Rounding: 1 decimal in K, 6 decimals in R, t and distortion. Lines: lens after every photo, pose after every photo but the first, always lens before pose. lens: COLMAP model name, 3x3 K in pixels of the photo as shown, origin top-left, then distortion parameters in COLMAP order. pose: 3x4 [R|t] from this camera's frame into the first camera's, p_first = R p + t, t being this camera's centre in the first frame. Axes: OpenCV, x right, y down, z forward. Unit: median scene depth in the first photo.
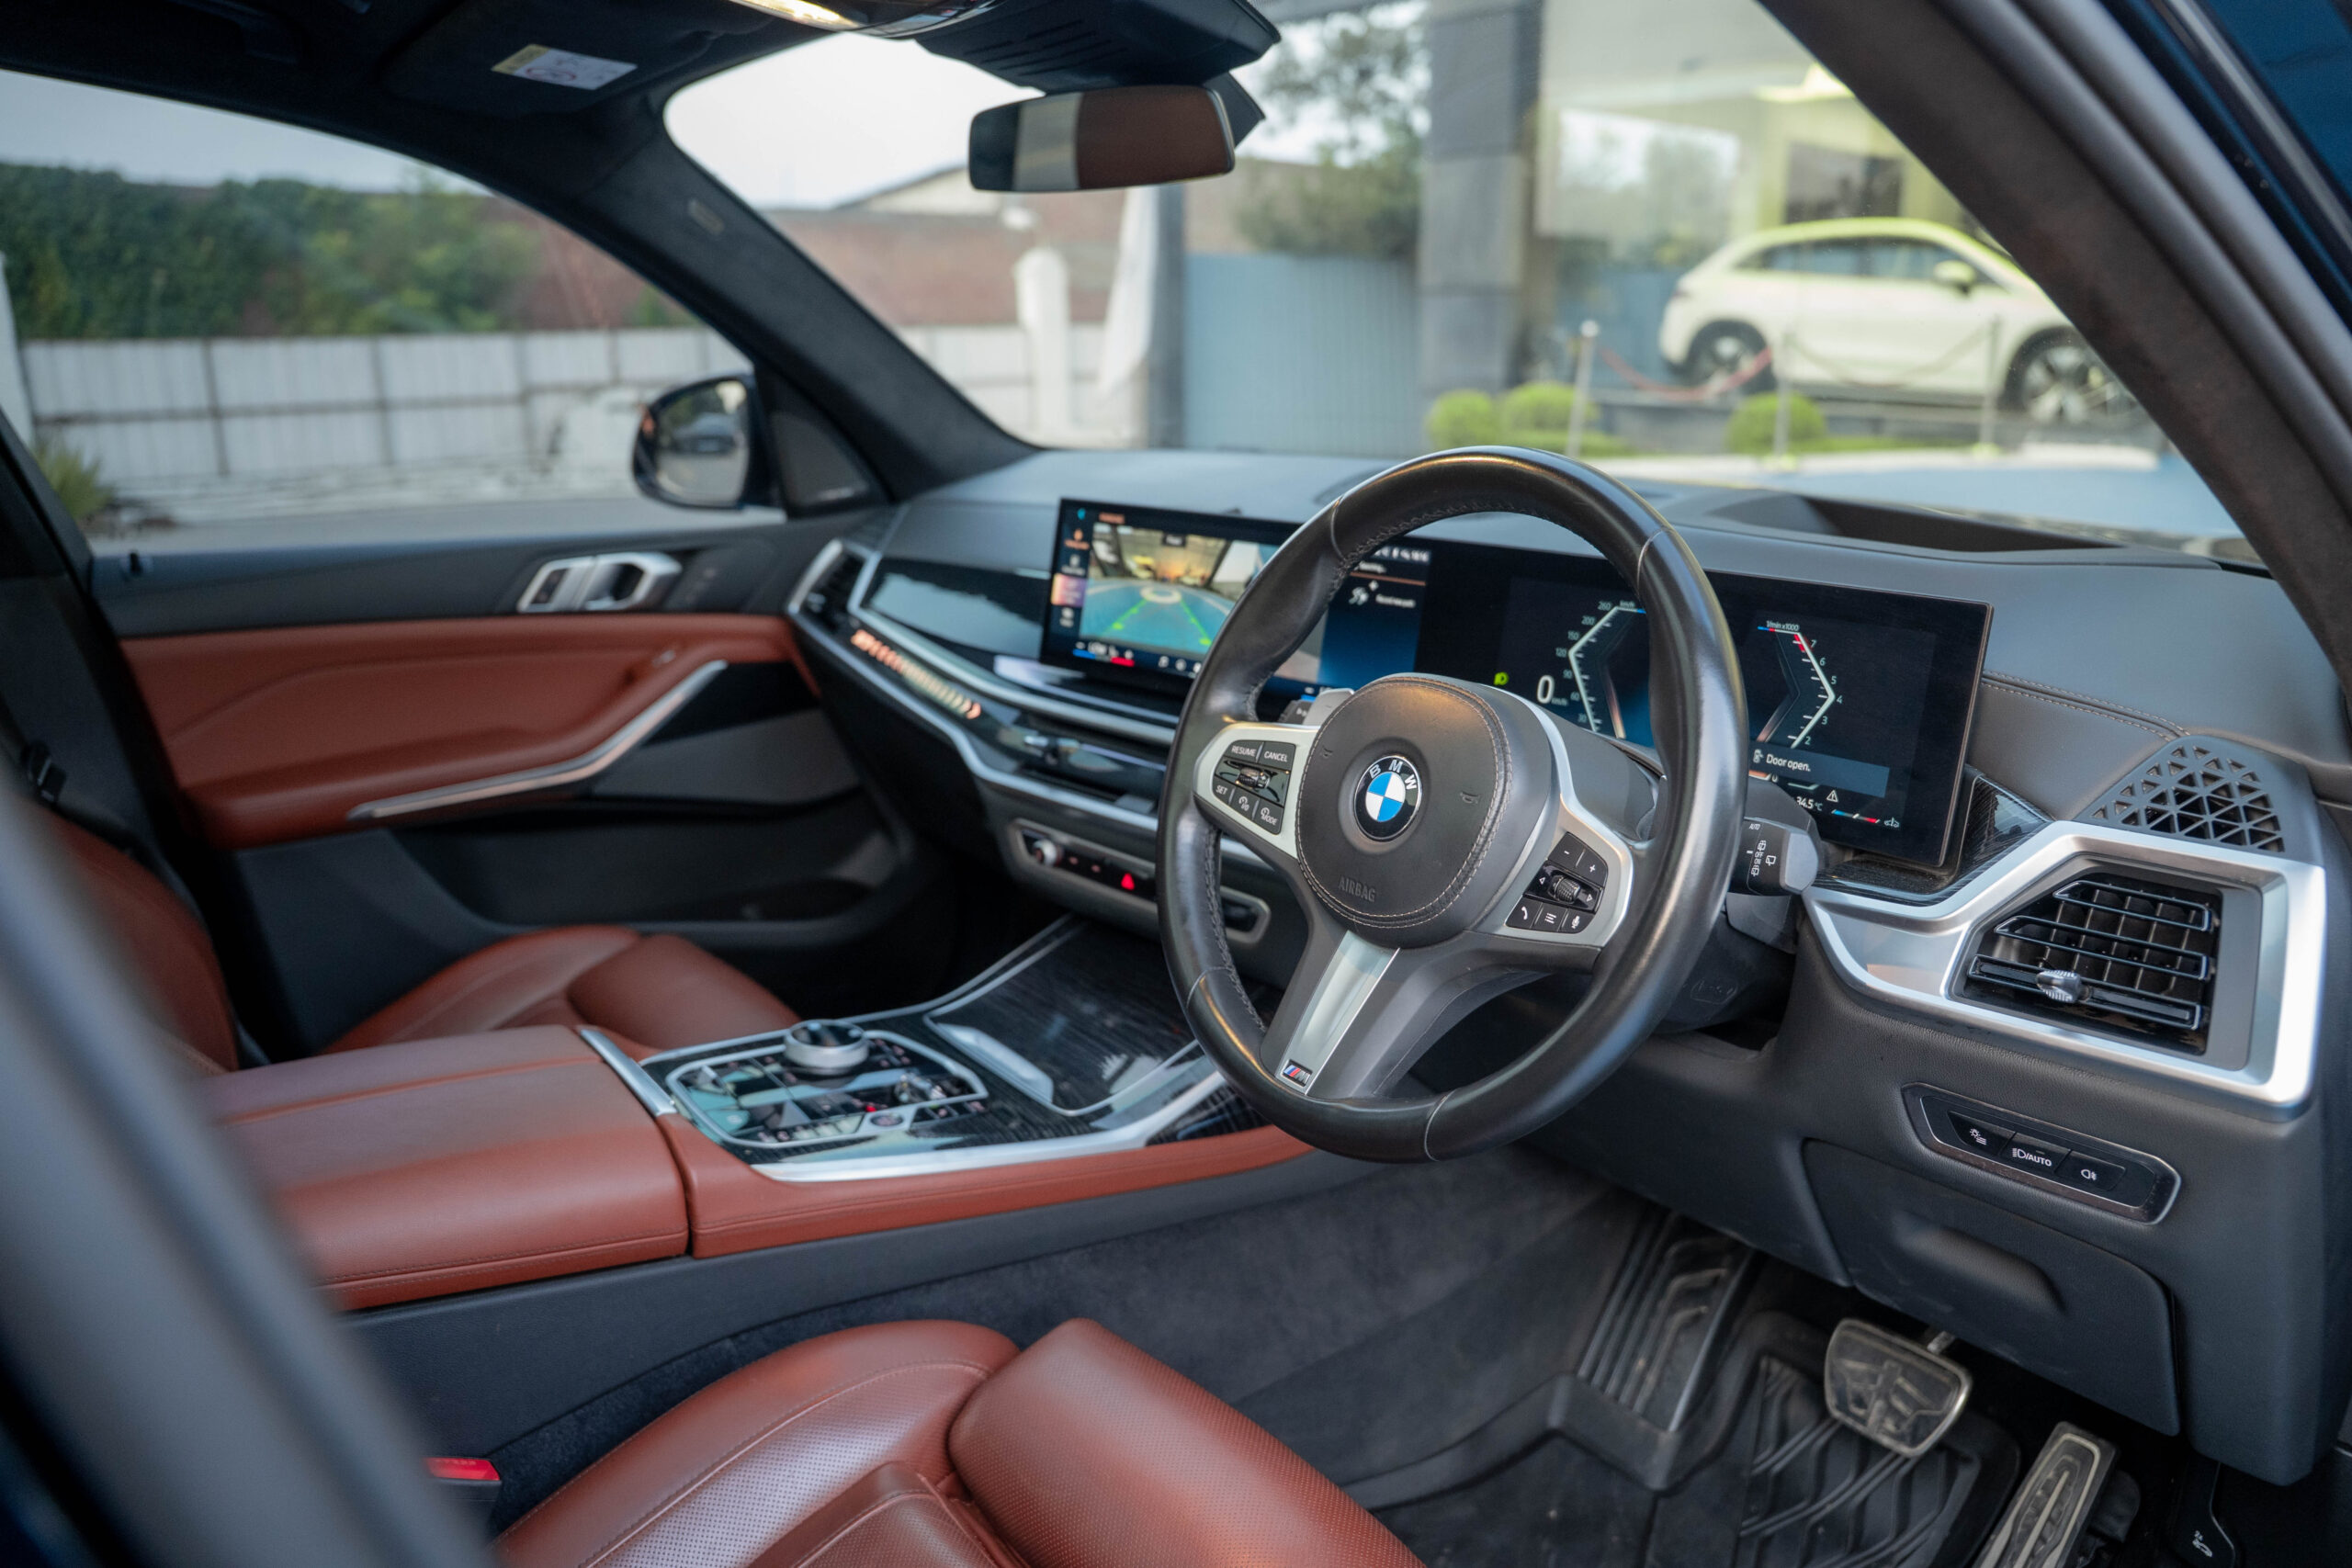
lens RADIAL K [[1634.8, 0, 1172.1], [0, 1634.8, 787.5], [0, 0, 1]] dist [-0.071803, 0.002131]
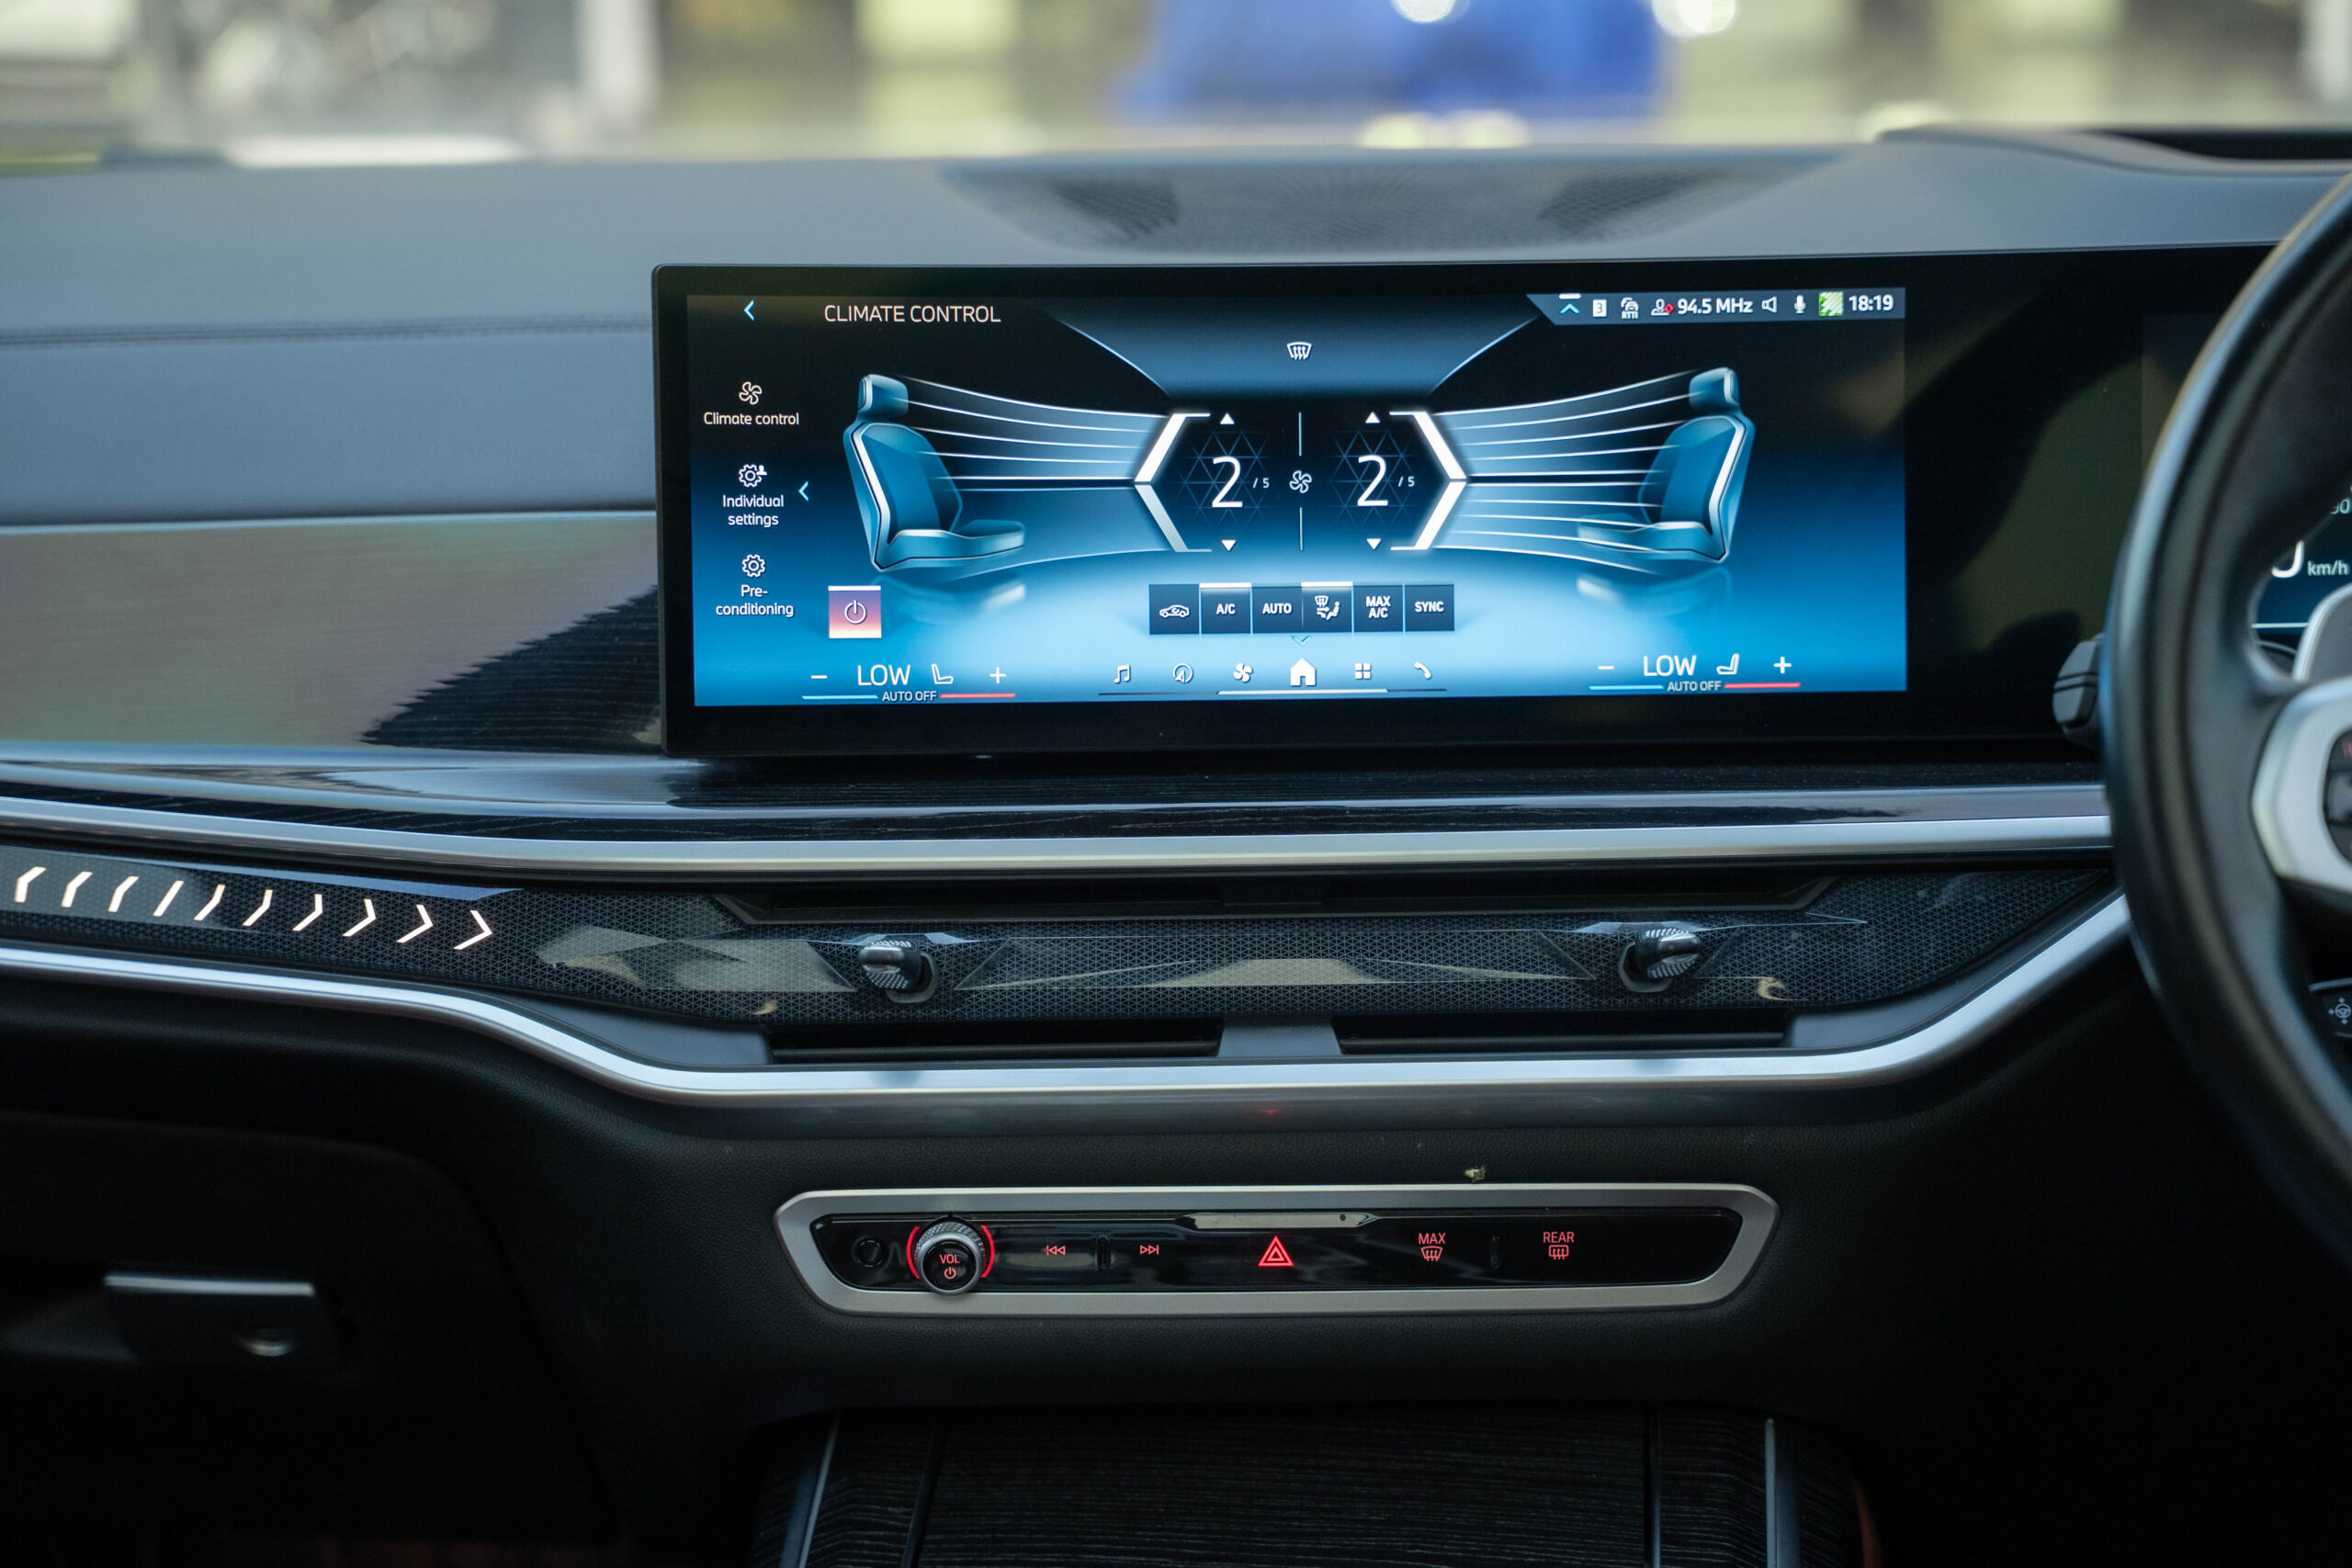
lens RADIAL K [[3774.3, 0, 1179.6], [0, 3774.3, 771.4], [0, 0, 1]] dist [0.256868, 0.000000]
pose [[0.686217, -0.163793, 0.708715, -0.763187], [0.209629, 0.977512, 0.022941, -0.090142], [-0.696535, 0.132824, 0.705121, 0.478390]]
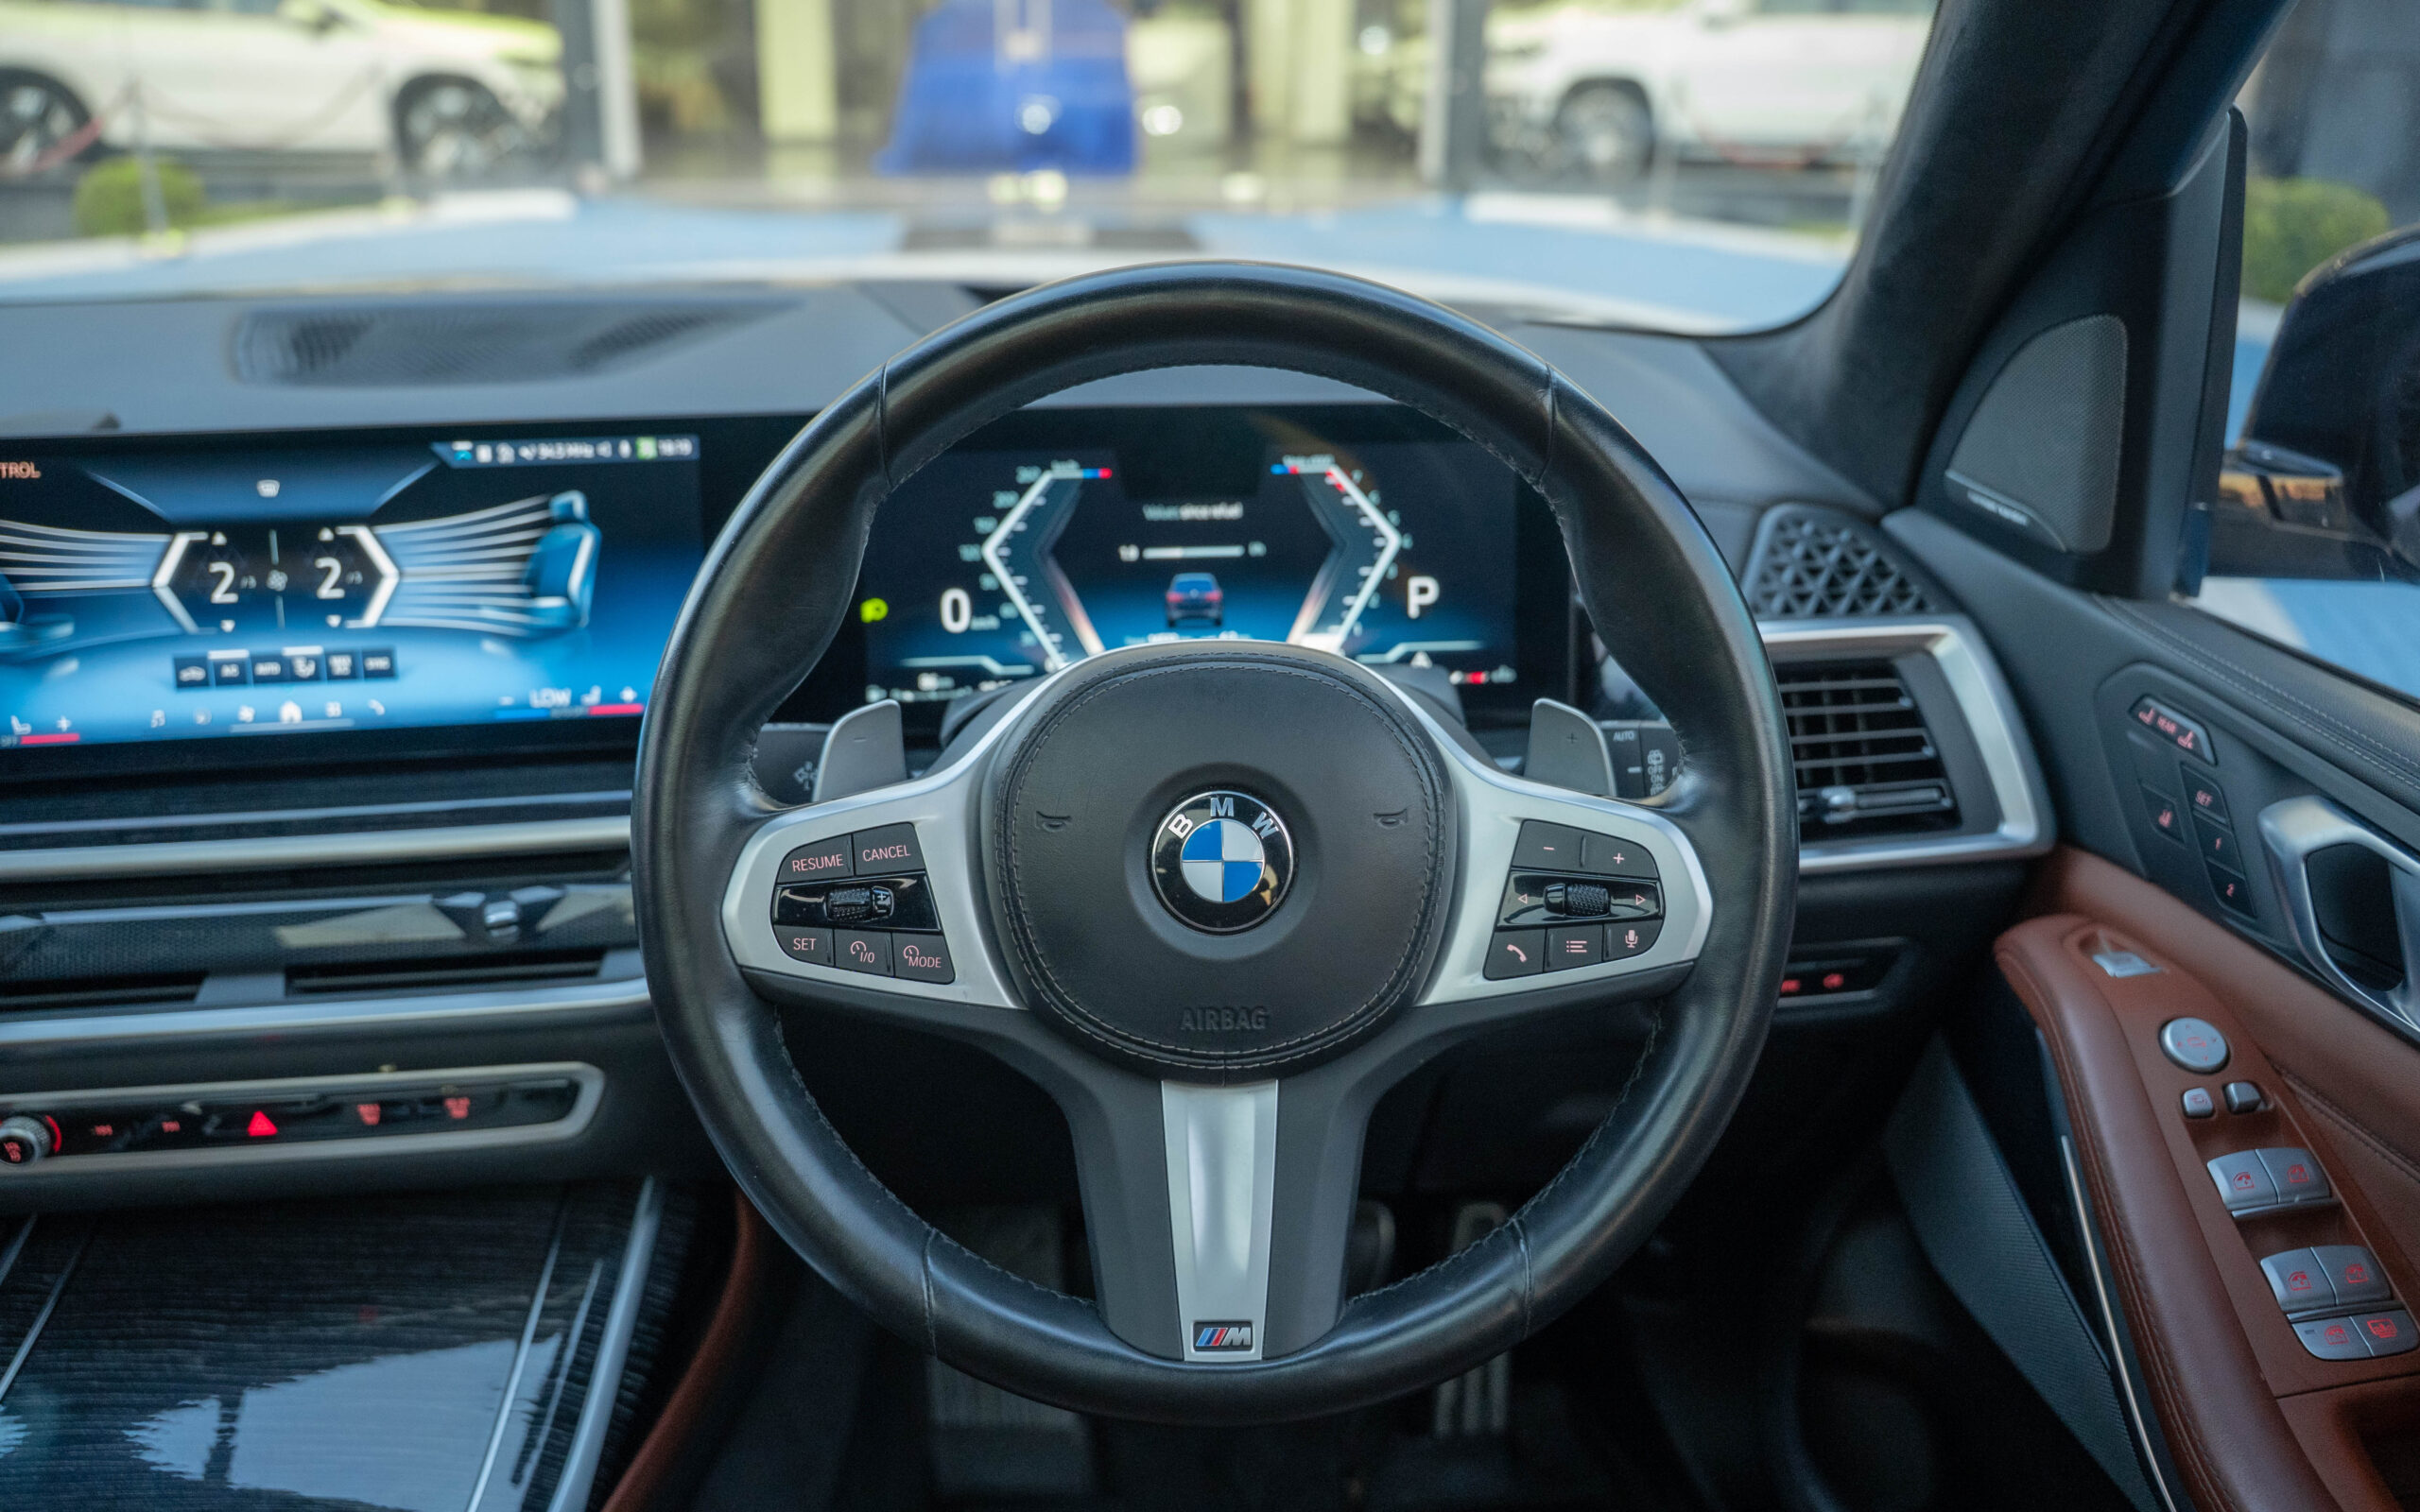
lens RADIAL K [[1718.8, 0, 1203.1], [0, 1718.8, 745.0], [0, 0, 1]] dist [-0.090251, 0.035716]
pose [[0.585375, -0.293763, 0.755671, -0.274130], [0.213891, 0.954985, 0.205556, -0.134727], [-0.782040, 0.041304, 0.621858, 0.487179]]
